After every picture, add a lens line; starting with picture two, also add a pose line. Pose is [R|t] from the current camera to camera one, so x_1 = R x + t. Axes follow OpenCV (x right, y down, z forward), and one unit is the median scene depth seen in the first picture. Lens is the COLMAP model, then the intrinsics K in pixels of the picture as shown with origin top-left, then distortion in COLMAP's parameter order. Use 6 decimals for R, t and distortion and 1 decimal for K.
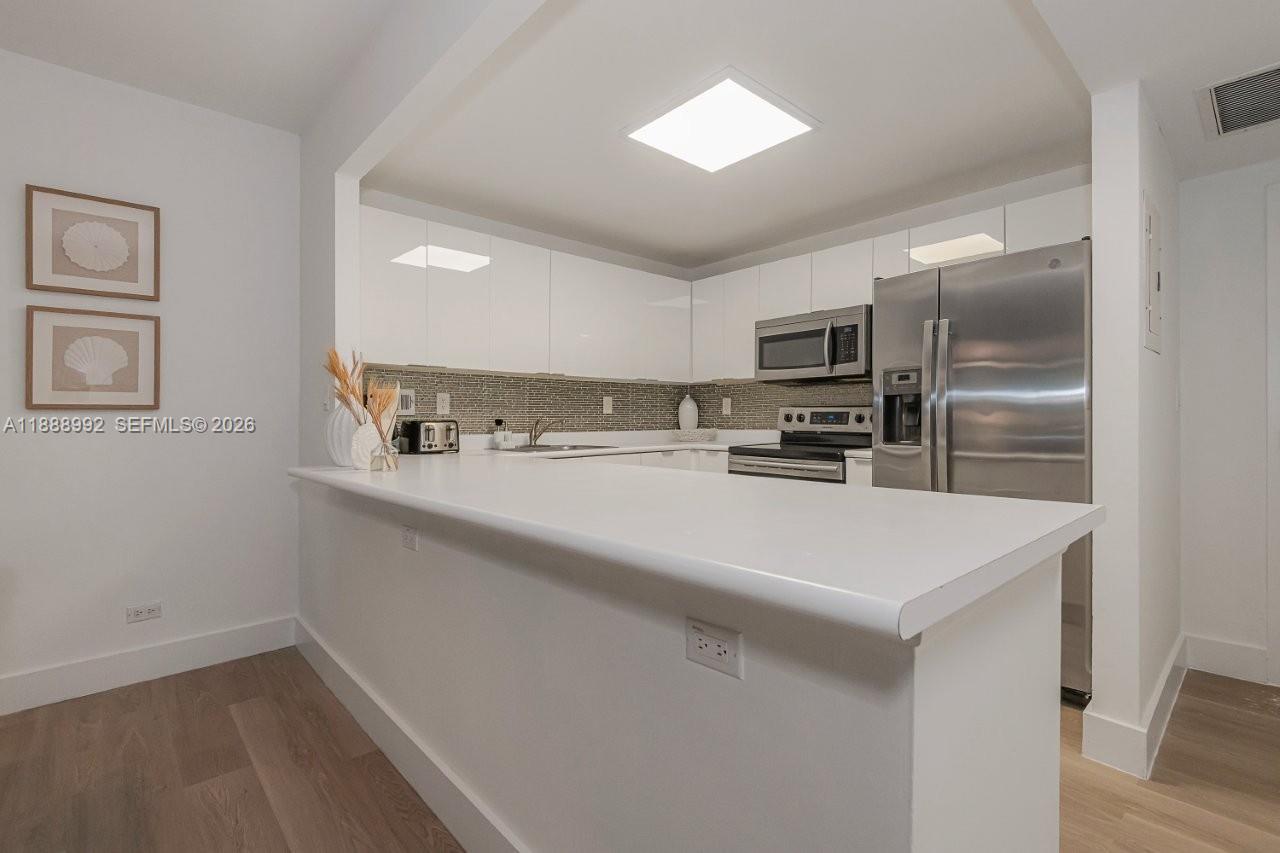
lens RADIAL K [[584.6, 0, 601.8], [0, 584.6, 430.6], [0, 0, 1]] dist [0.019699, -0.004965]
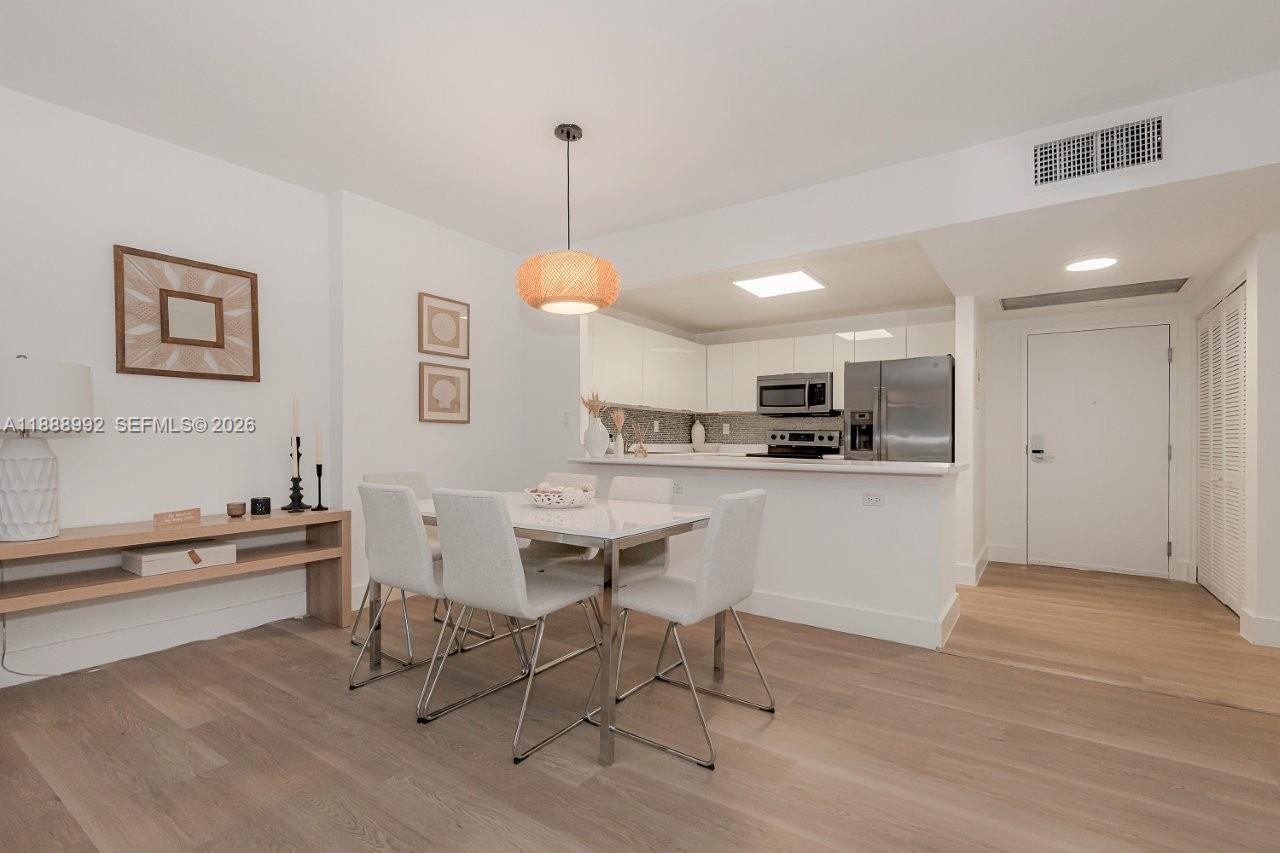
lens RADIAL K [[584.6, 0, 579.2], [0, 584.6, 444.5], [0, 0, 1]] dist [0.019699, -0.004965]
pose [[0.982824, 0.018632, 0.183604, -0.536623], [-0.016227, 0.999762, -0.014593, 0.033120], [-0.183832, 0.011363, 0.982892, -0.511386]]
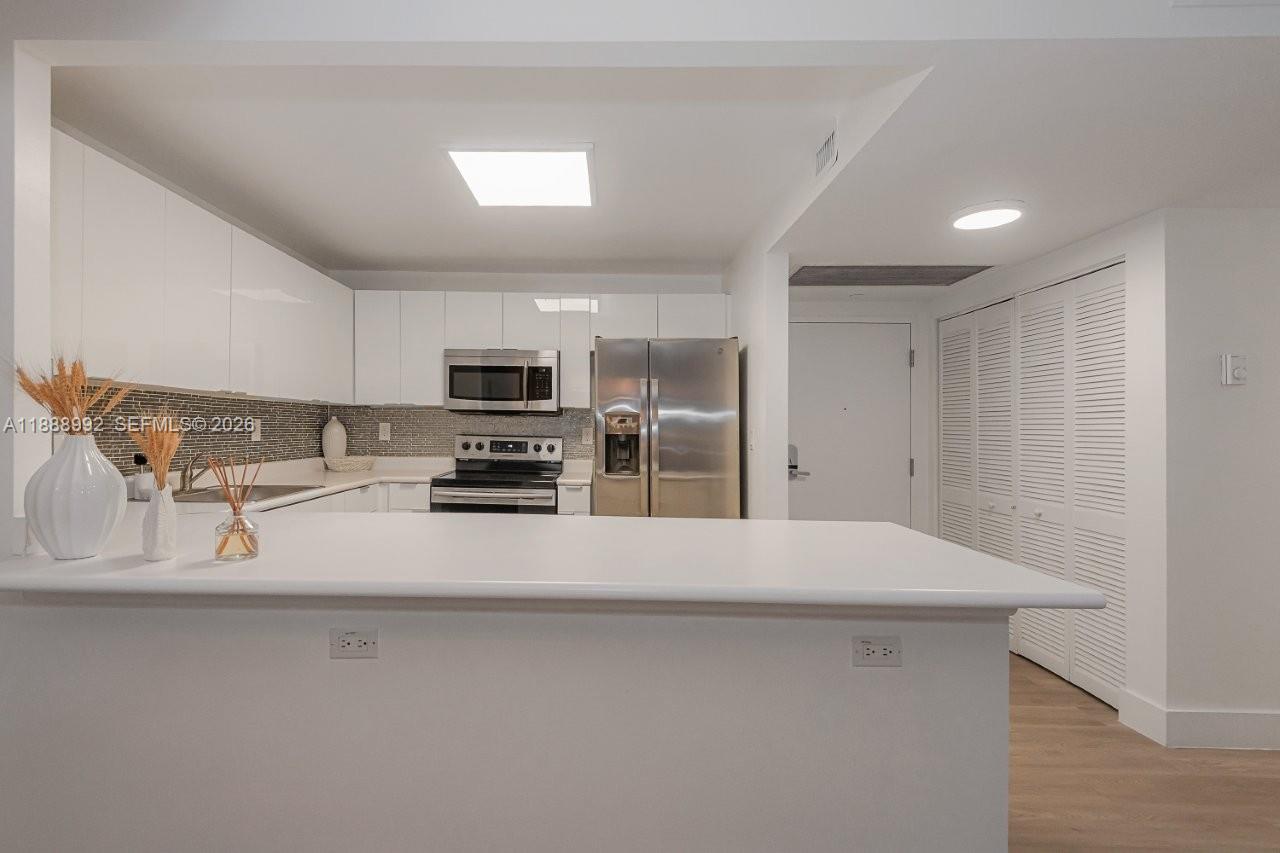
lens RADIAL K [[613.3, 0, 602.6], [0, 613.3, 427.2], [0, 0, 1]] dist [0.029240, -0.001316]
pose [[0.652388, 0.015628, 0.757724, -0.362732], [-0.002510, 0.999826, -0.018460, -0.038327], [-0.757881, 0.010141, 0.652314, 0.135326]]
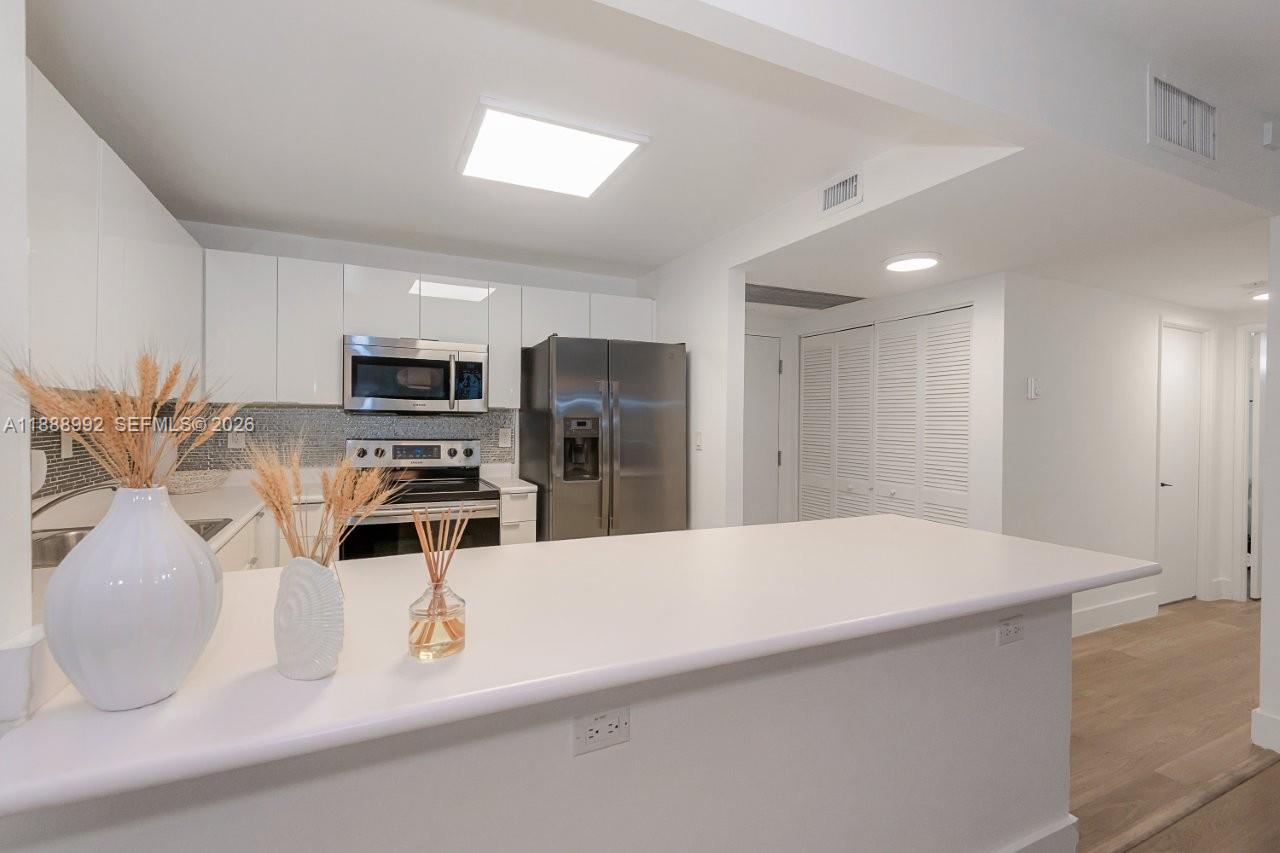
lens RADIAL K [[584.6, 0, 652.9], [0, 584.6, 430.4], [0, 0, 1]] dist [0.019699, -0.004965]
pose [[0.231401, -0.010320, 0.972804, -0.448869], [0.009414, 0.999921, 0.008369, -0.061983], [-0.972813, 0.007221, 0.231480, 0.422425]]
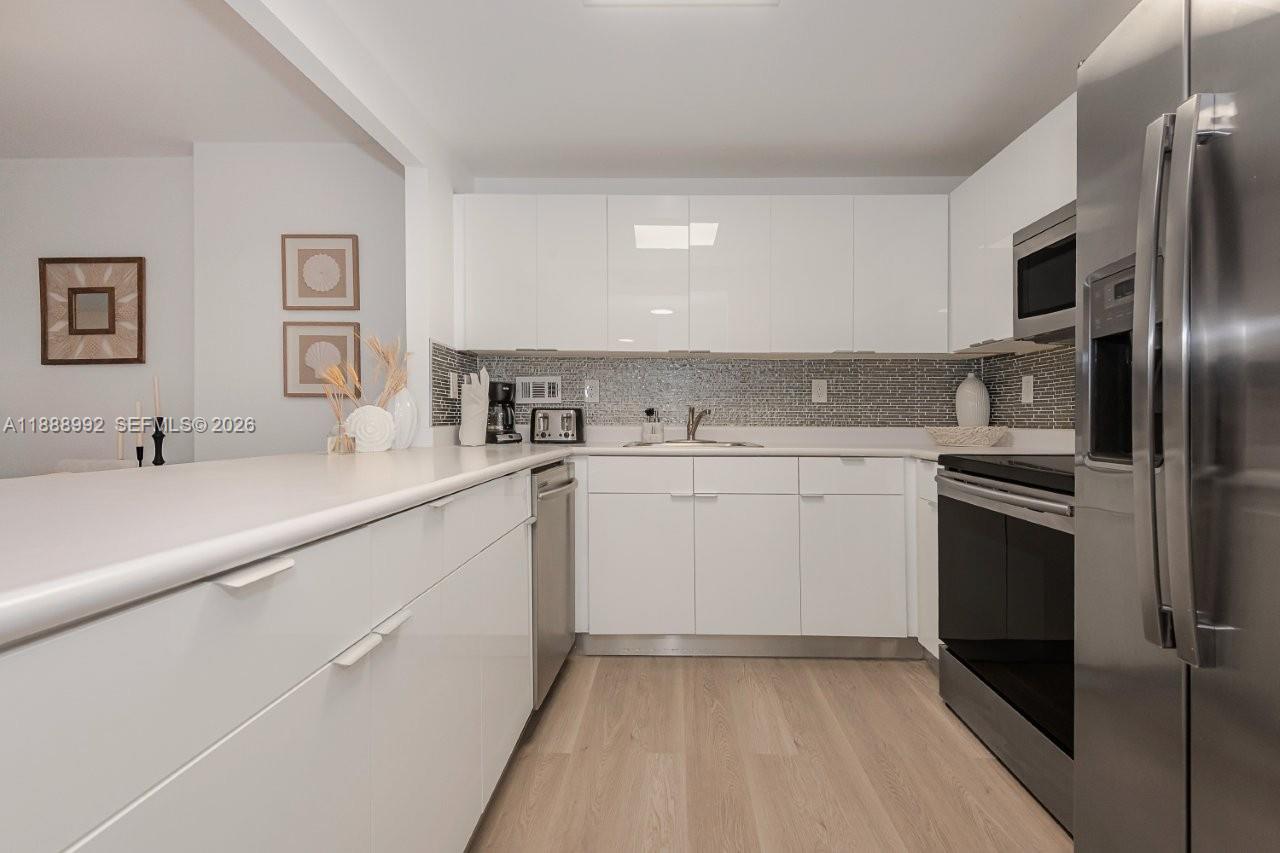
lens RADIAL K [[584.6, 0, 661.8], [0, 584.6, 438.3], [0, 0, 1]] dist [0.019699, -0.004965]
pose [[0.741879, 0.038380, -0.669435, 0.419375], [-0.024955, 0.999249, 0.029633, -0.000483], [0.670069, -0.005278, 0.742280, 0.367377]]
